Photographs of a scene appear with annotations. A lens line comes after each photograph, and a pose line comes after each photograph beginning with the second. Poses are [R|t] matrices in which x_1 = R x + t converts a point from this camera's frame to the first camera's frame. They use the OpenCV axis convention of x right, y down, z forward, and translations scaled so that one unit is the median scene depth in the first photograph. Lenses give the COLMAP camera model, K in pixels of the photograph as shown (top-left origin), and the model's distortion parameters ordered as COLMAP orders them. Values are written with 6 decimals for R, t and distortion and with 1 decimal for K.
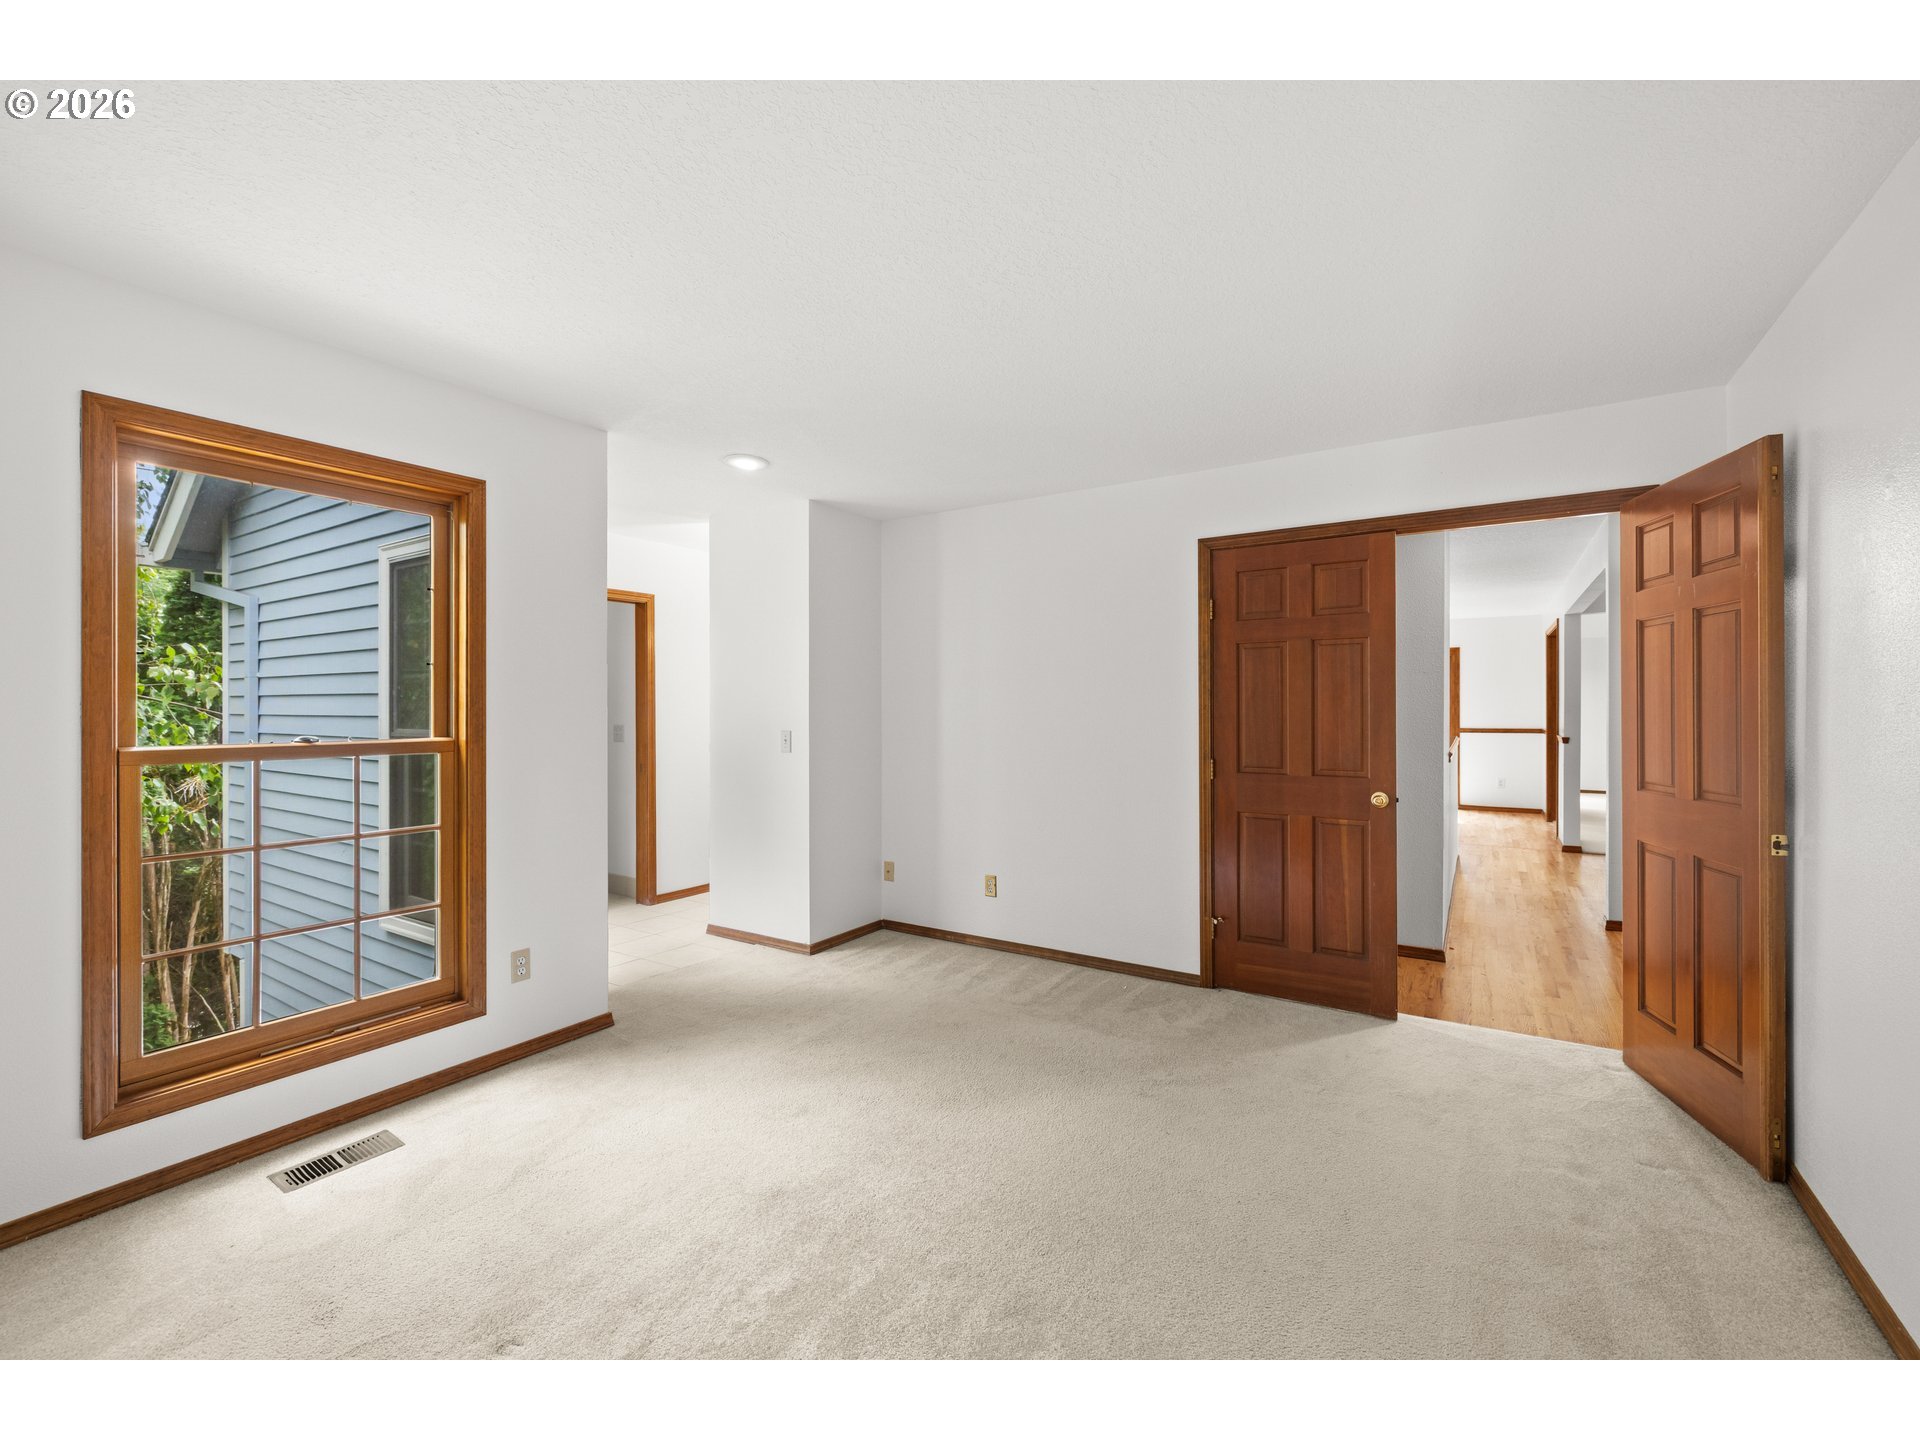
lens RADIAL K [[811.3, 0, 960.4], [0, 811.3, 712.6], [0, 0, 1]] dist [-0.000211, 0.000139]
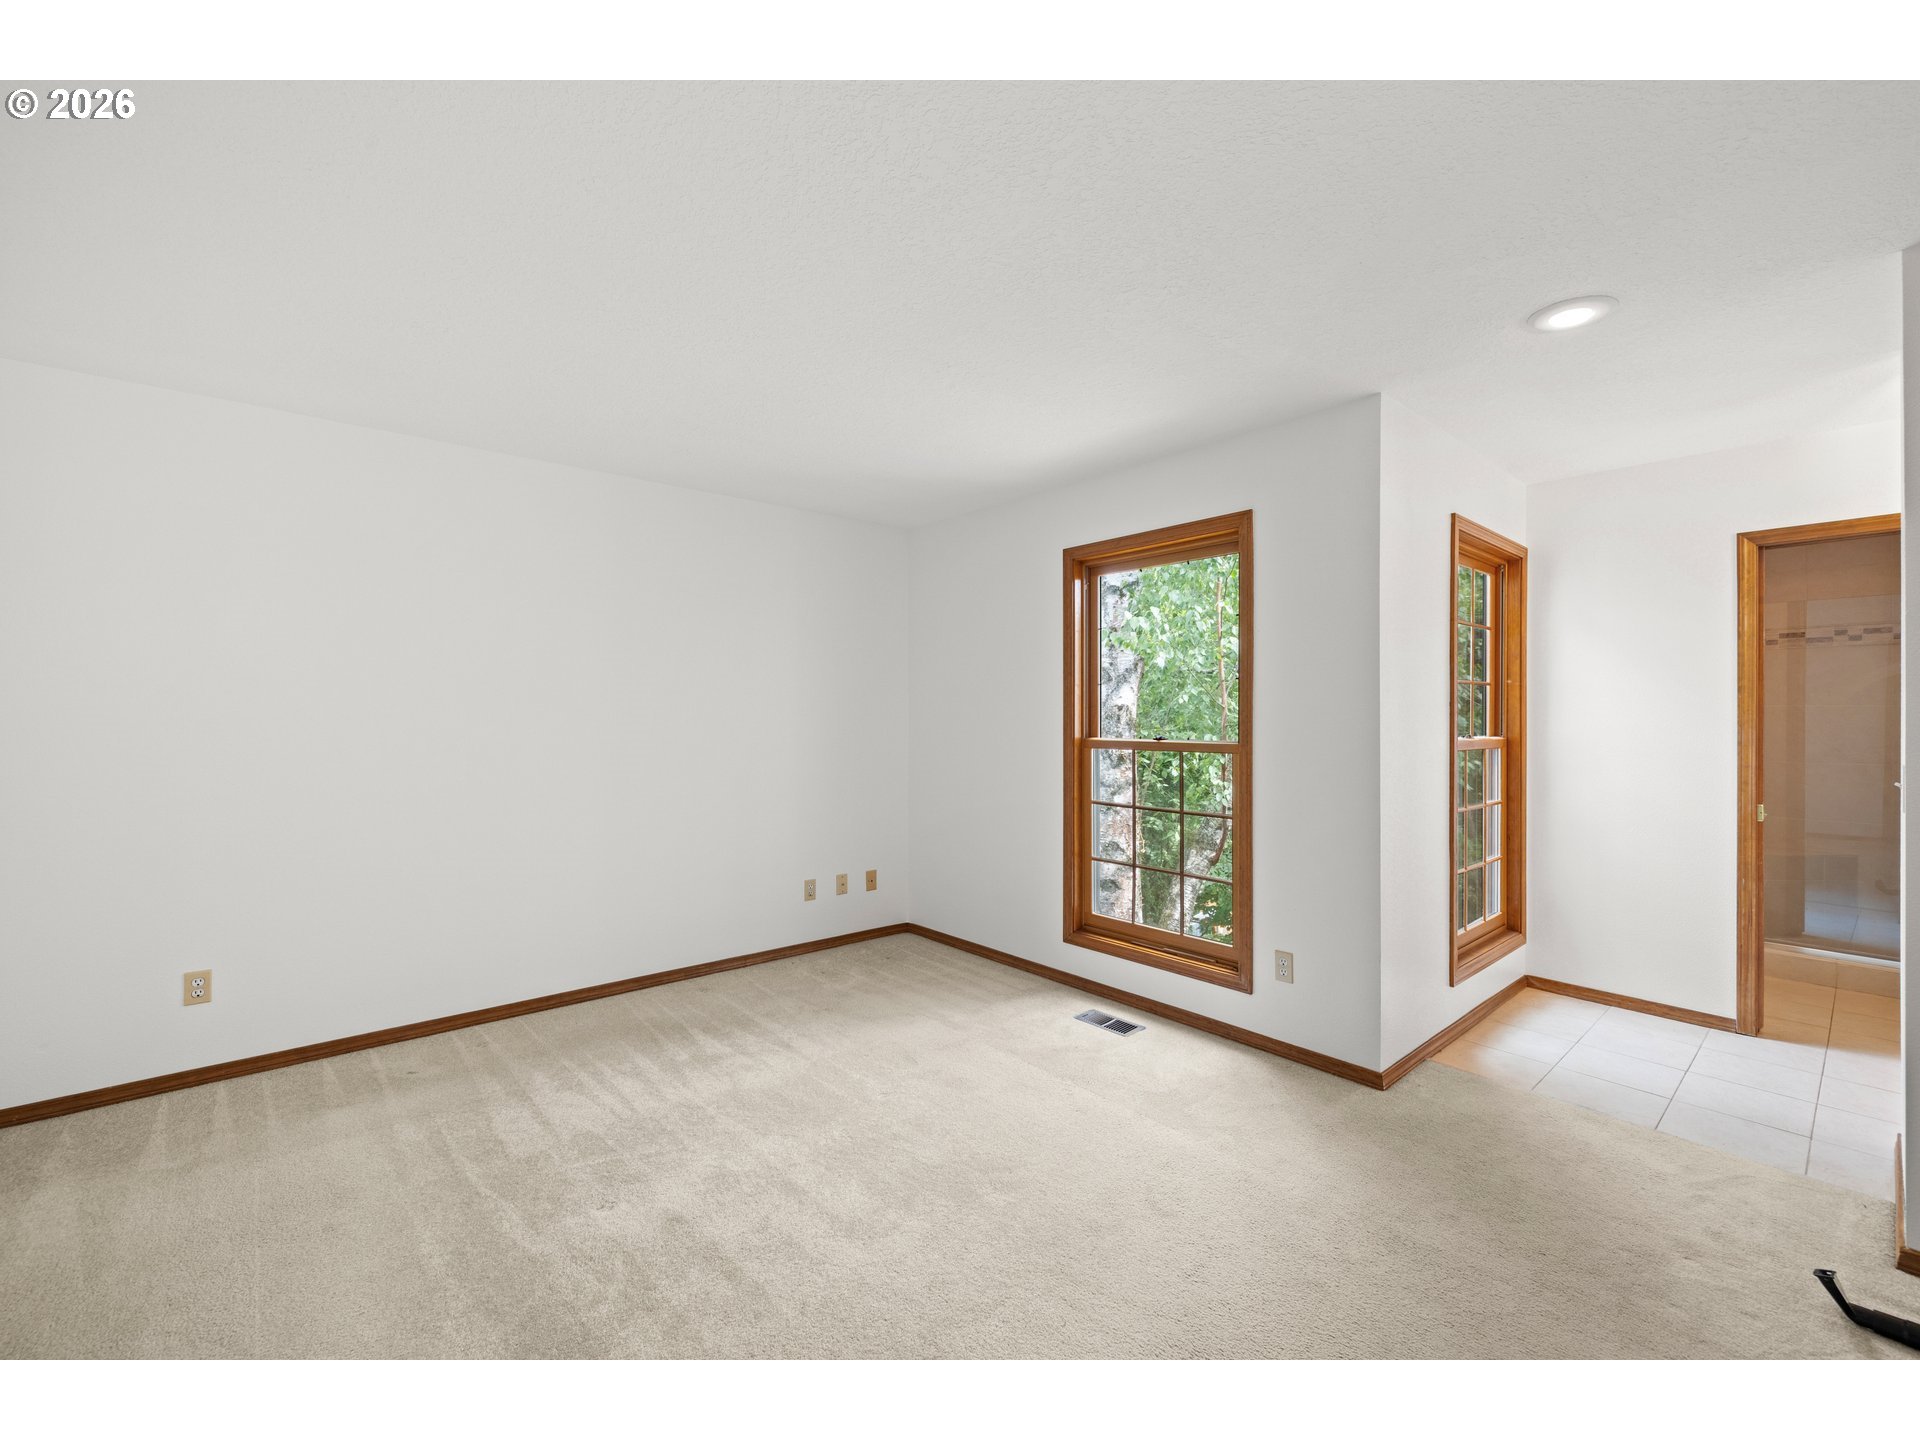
lens RADIAL K [[811.3, 0, 960.4], [0, 811.3, 712.6], [0, 0, 1]] dist [-0.000211, 0.000139]
pose [[-0.271505, 0.000430, -0.962437, 0.594261], [-0.011291, 0.999930, 0.003632, -0.009247], [0.962371, 0.011853, -0.271481, 0.937518]]
